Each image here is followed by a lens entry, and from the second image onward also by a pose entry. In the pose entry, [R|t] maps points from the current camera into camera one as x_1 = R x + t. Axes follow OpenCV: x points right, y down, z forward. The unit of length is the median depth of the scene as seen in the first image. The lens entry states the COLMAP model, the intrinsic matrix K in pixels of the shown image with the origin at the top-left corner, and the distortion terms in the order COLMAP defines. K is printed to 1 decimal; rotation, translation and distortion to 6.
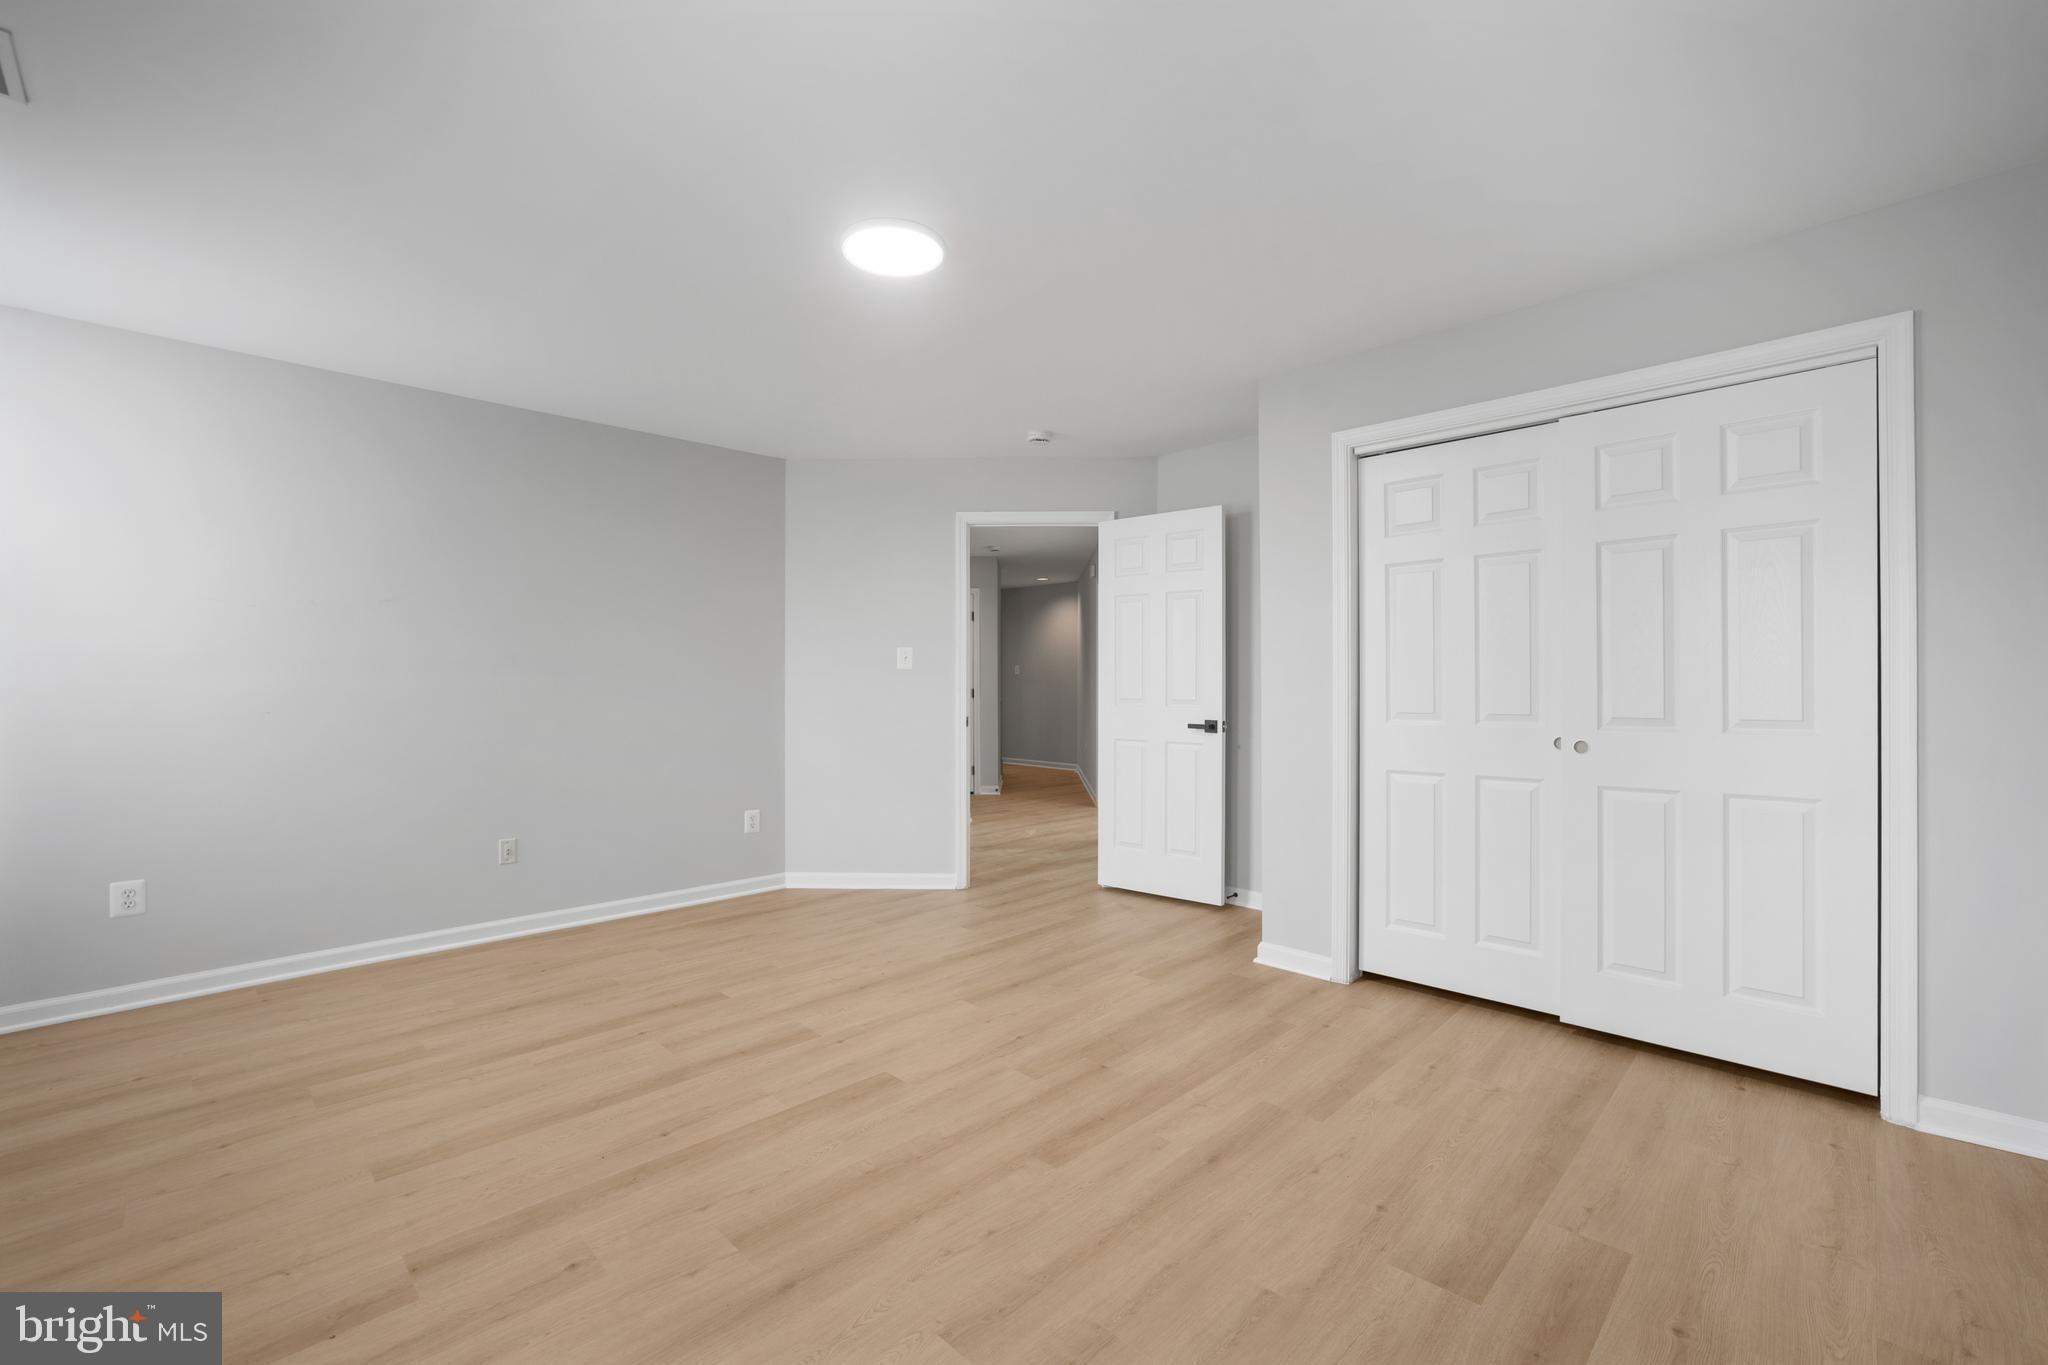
lens RADIAL K [[873.4, 0, 1030.0], [0, 873.4, 675.9], [0, 0, 1]] dist [-0.040120, 0.015371]
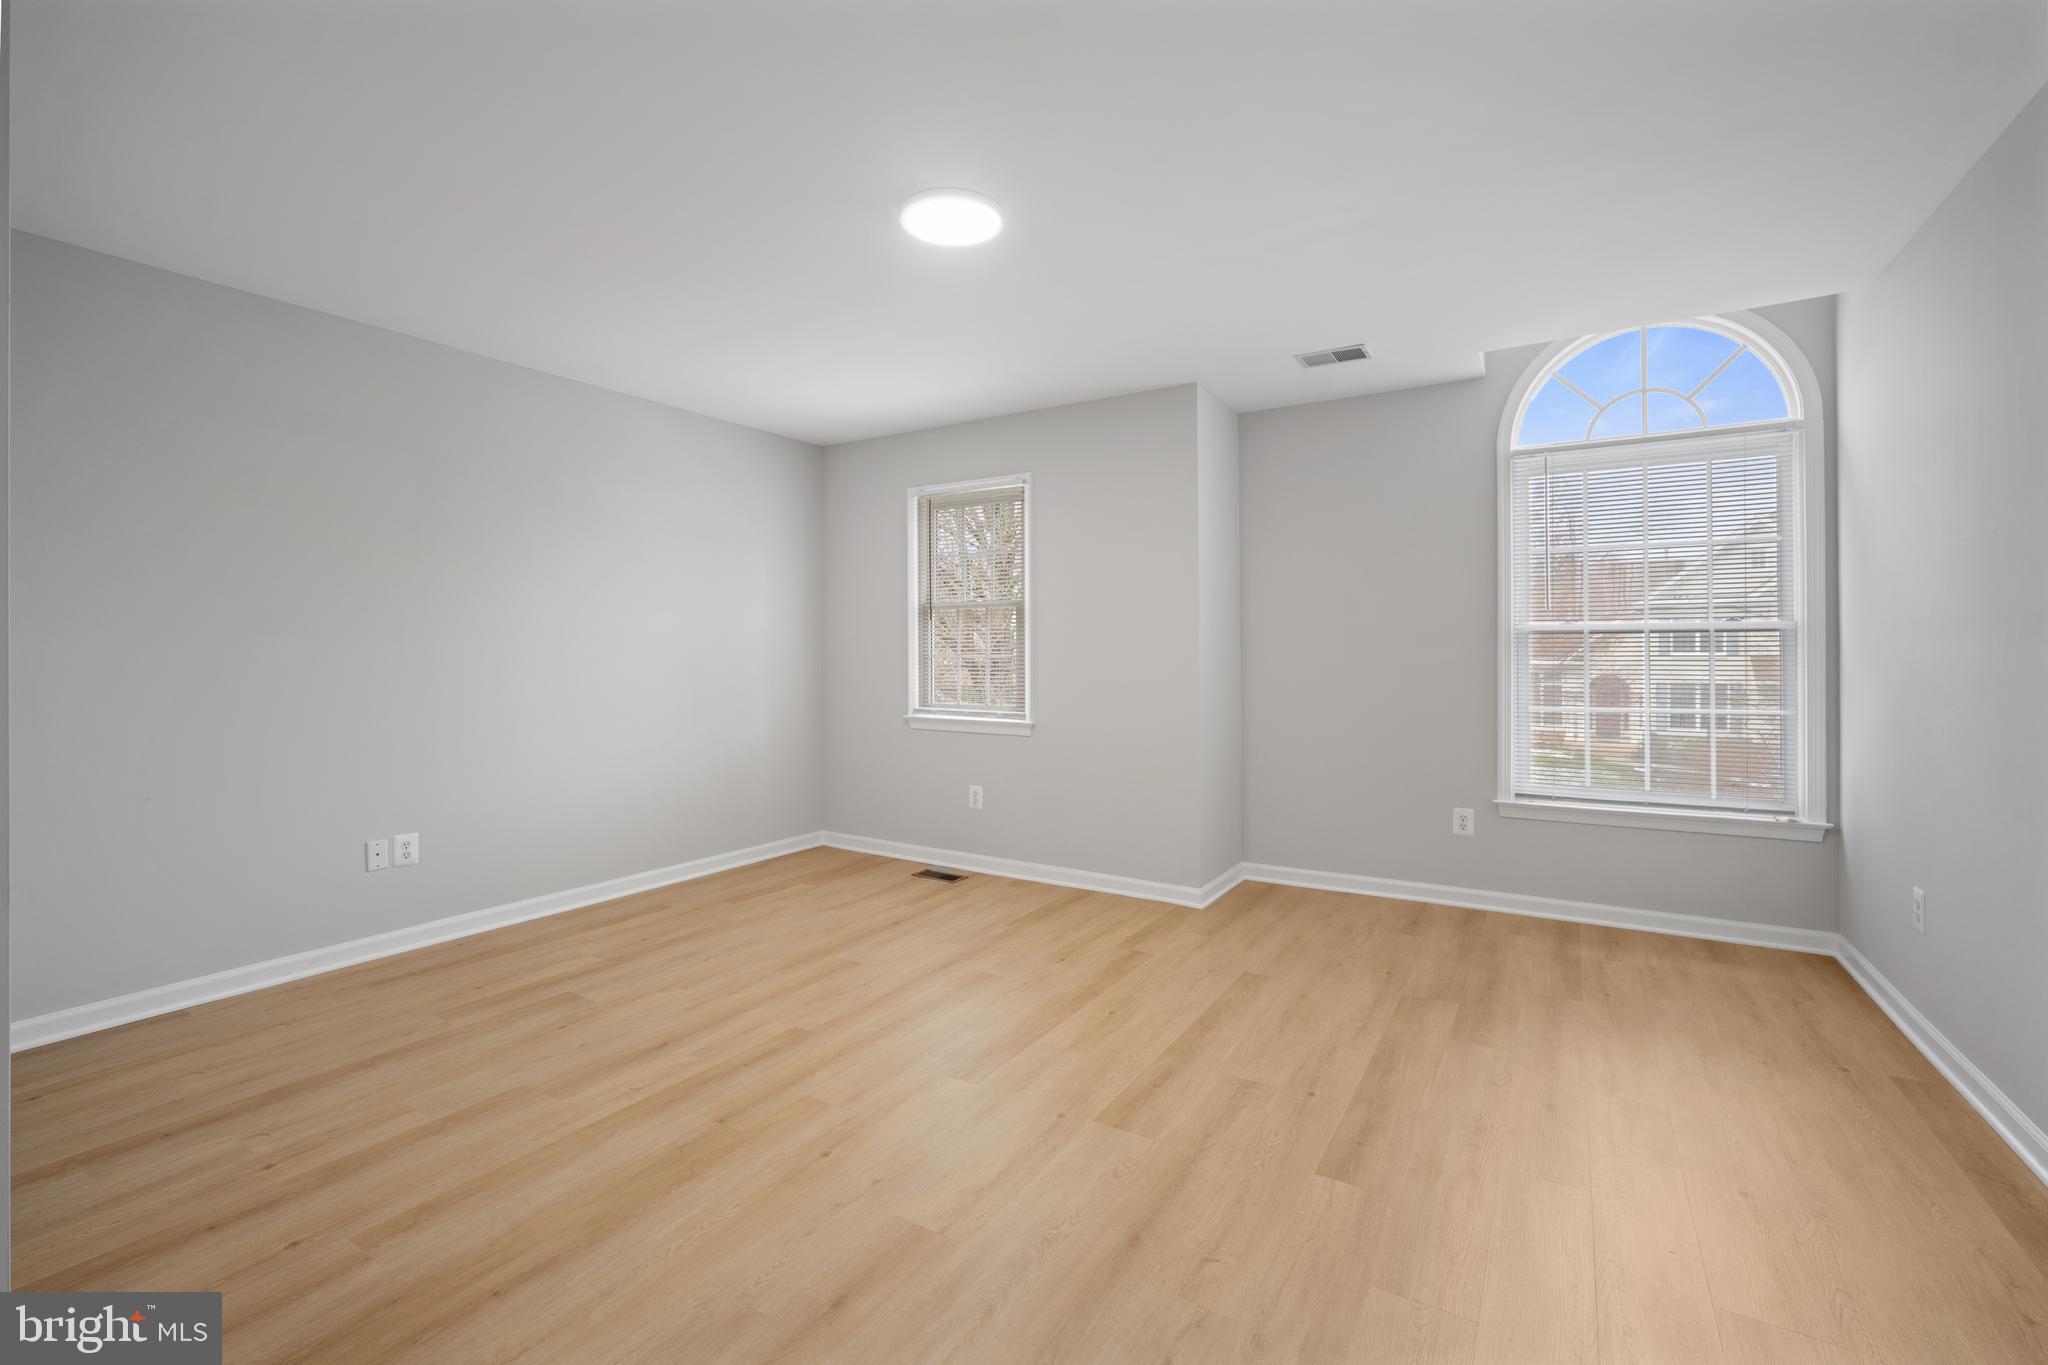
lens RADIAL K [[873.4, 0, 1030.0], [0, 873.4, 675.9], [0, 0, 1]] dist [-0.040120, 0.015371]
pose [[-0.974533, 0.008522, -0.224081, -0.022713], [0.003632, 0.999746, 0.022224, 0.008799], [0.224213, 0.020844, -0.974317, 1.922418]]
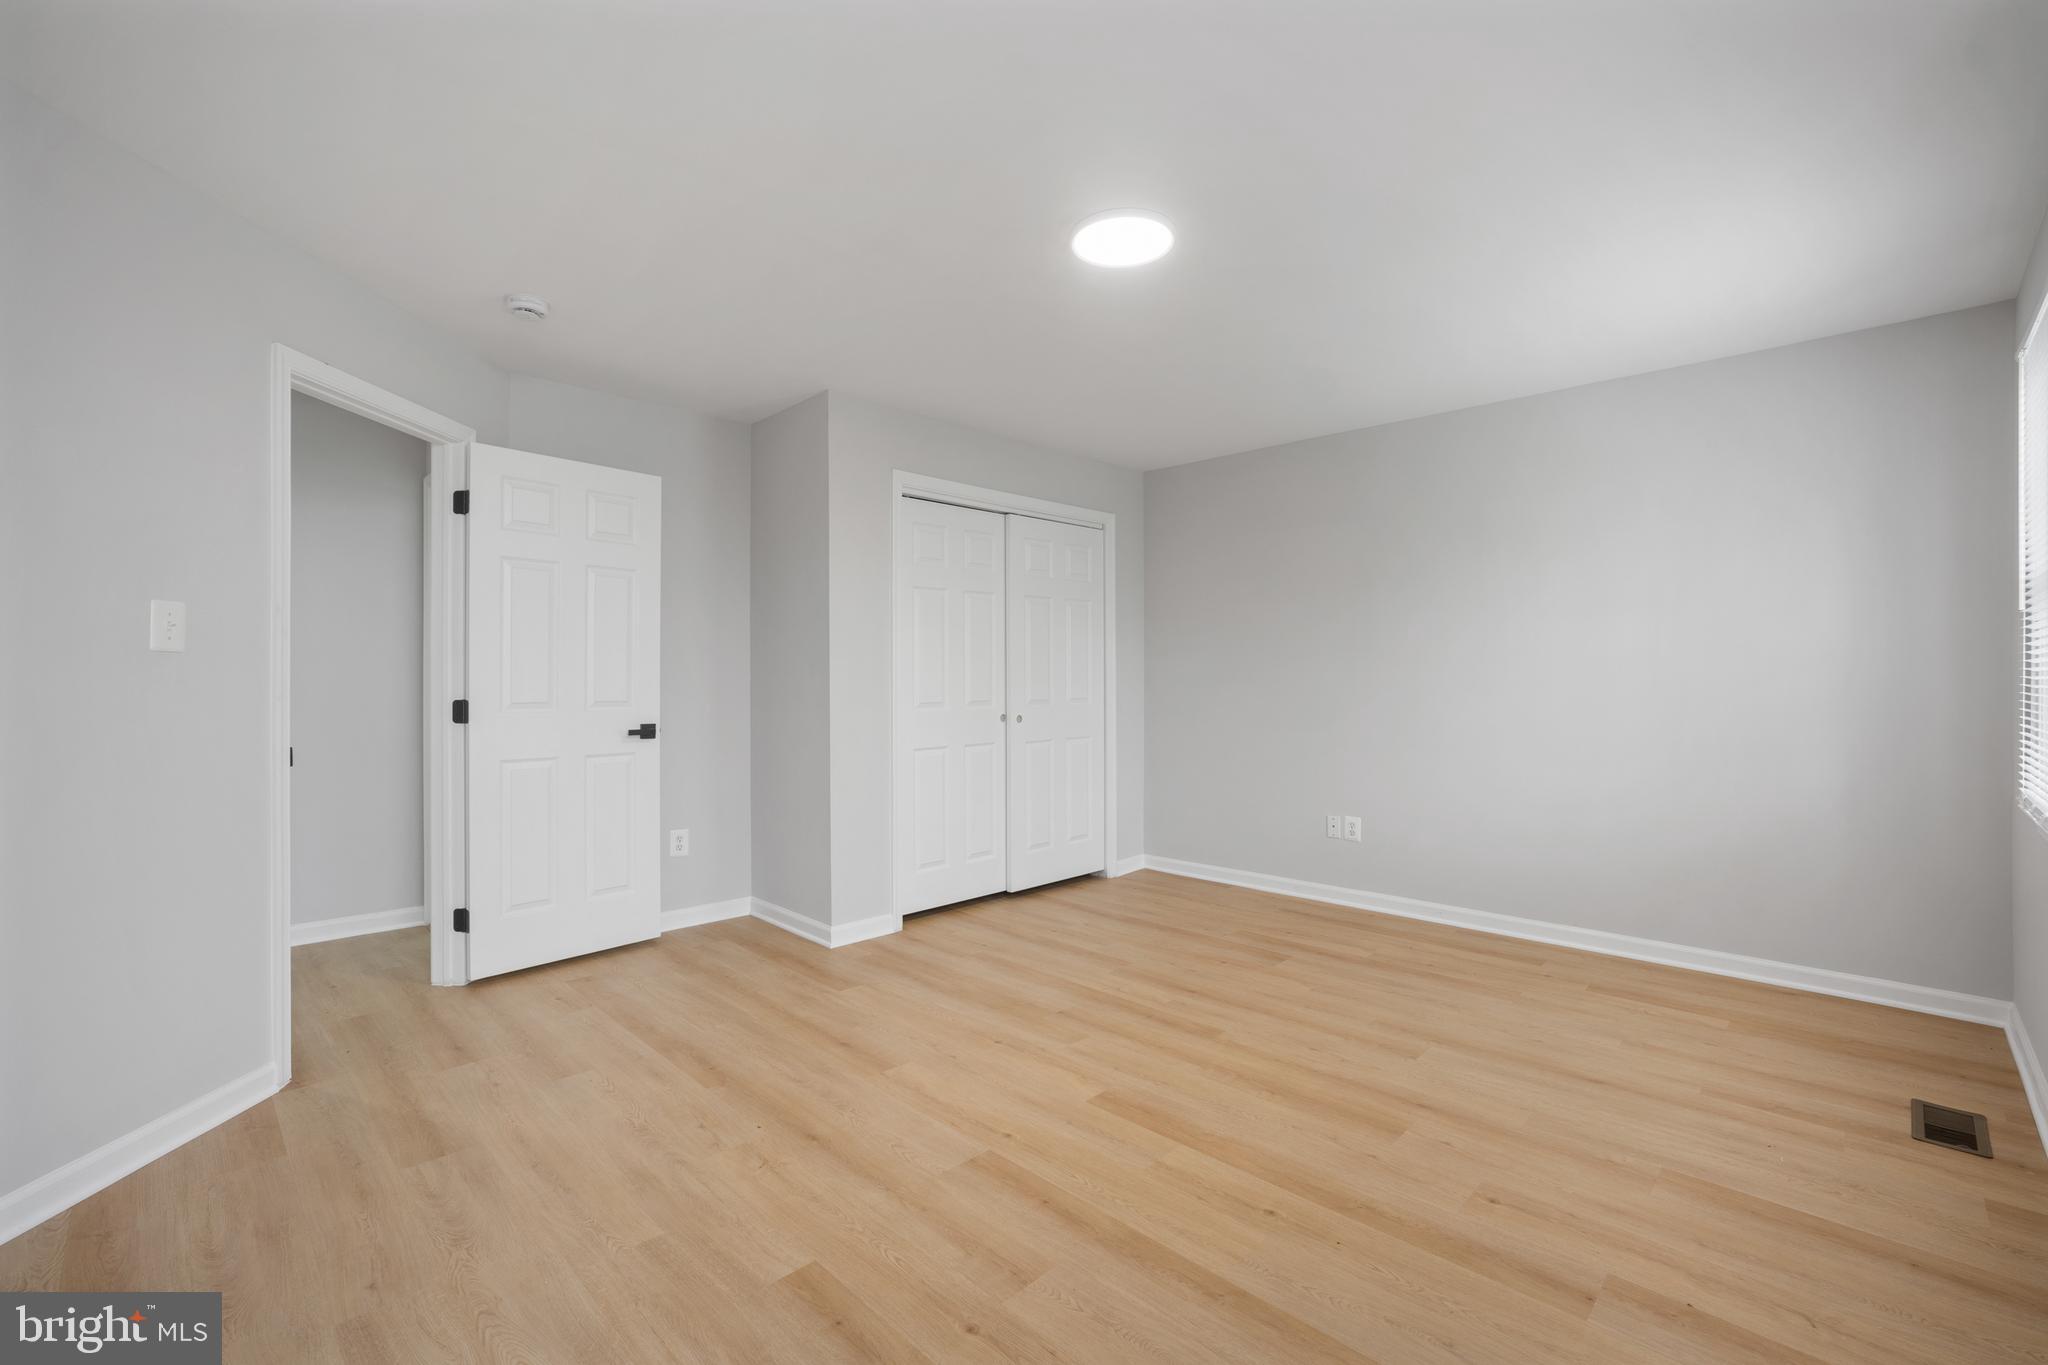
lens RADIAL K [[873.4, 0, 1030.0], [0, 873.4, 675.9], [0, 0, 1]] dist [-0.040120, 0.015371]
pose [[-0.008061, 0.003183, 0.999962, -1.111212], [-0.006969, 0.999970, -0.003240, 0.006325], [-0.999943, -0.006995, -0.008038, 1.088509]]
